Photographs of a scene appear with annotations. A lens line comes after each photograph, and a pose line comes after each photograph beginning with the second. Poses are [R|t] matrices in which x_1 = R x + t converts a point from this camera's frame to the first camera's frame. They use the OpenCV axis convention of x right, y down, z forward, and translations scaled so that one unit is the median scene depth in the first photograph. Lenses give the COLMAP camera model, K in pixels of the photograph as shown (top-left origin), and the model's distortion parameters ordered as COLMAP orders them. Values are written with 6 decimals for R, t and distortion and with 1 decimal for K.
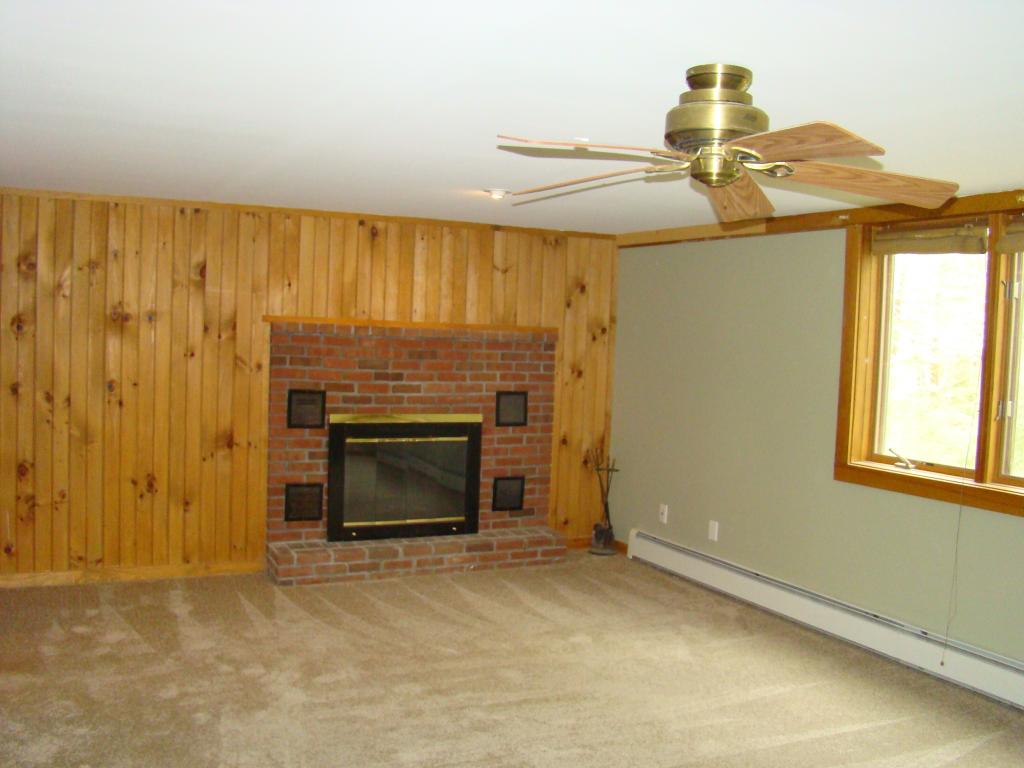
lens RADIAL K [[957.7, 0, 512.0], [0, 957.7, 384.0], [0, 0, 1]] dist [-0.172785, 0.085394]
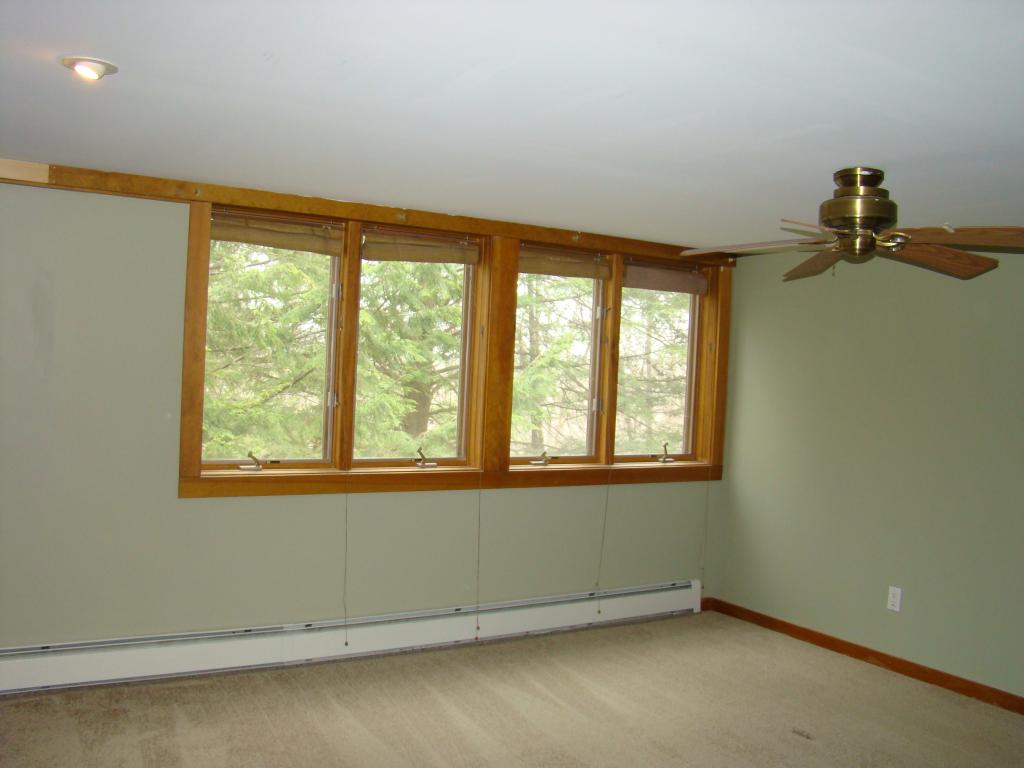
lens RADIAL K [[846.0, 0, 512.0], [0, 846.0, 384.0], [0, 0, 1]] dist [-0.116113, 0.007559]
pose [[-0.041784, -0.083287, 0.995649, -0.468481], [-0.006392, 0.996521, 0.083092, -0.075624], [-0.999106, -0.002892, -0.042171, 0.835127]]
